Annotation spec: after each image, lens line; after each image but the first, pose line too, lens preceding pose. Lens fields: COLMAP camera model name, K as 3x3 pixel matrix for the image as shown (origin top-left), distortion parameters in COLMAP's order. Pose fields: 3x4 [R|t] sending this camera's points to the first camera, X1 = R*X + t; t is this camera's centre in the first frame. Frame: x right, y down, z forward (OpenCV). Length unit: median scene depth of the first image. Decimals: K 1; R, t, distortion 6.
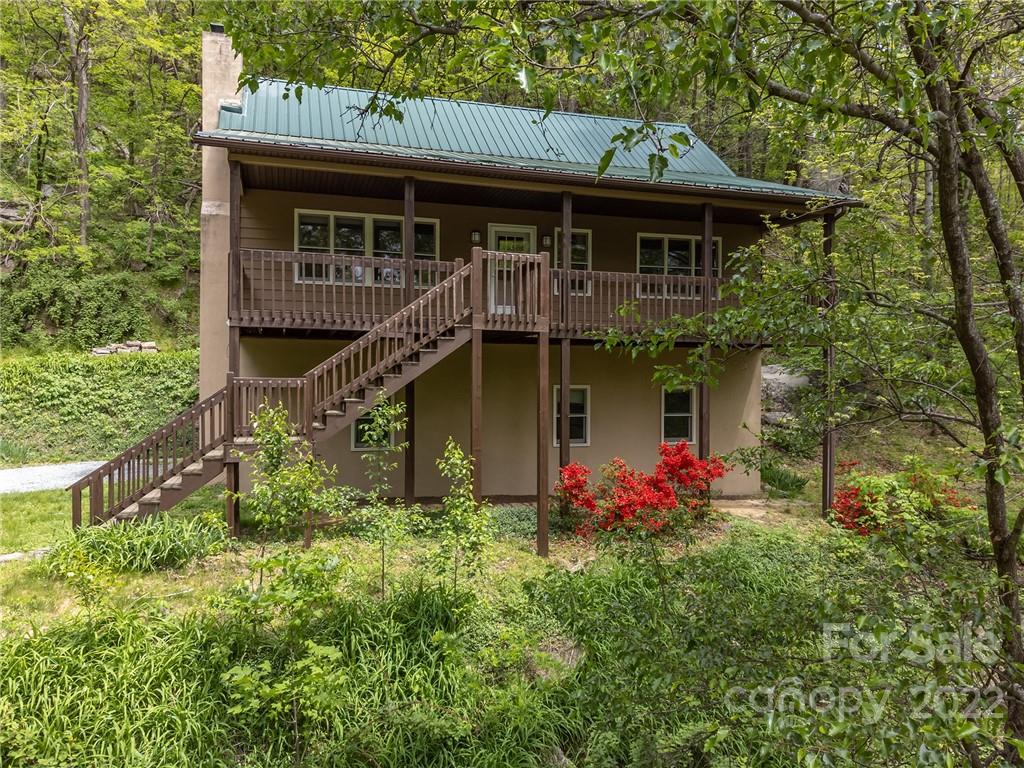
lens RADIAL K [[770.9, 0, 516.9], [0, 770.9, 389.5], [0, 0, 1]] dist [0.050783, -0.035971]
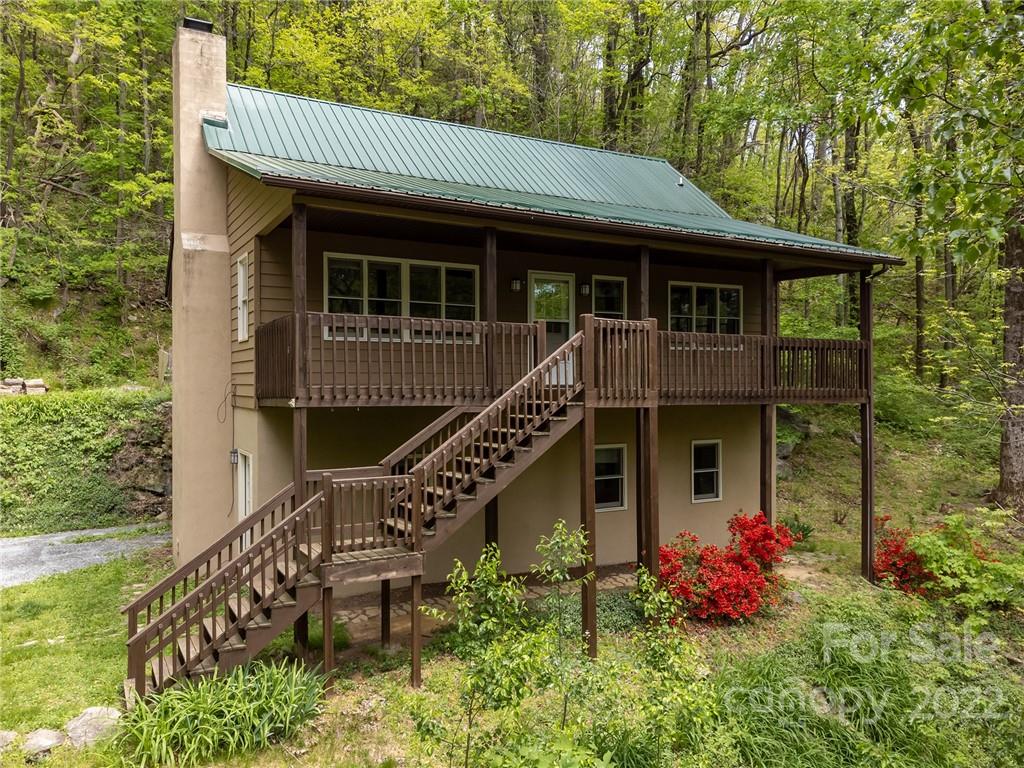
lens RADIAL K [[770.9, 0, 507.2], [0, 770.9, 386.3], [0, 0, 1]] dist [0.050783, -0.035971]
pose [[0.976670, -0.008008, 0.214595, -0.267015], [0.008191, 0.999966, 0.000040, -0.082846], [-0.214588, 0.001719, 0.976703, 0.129694]]
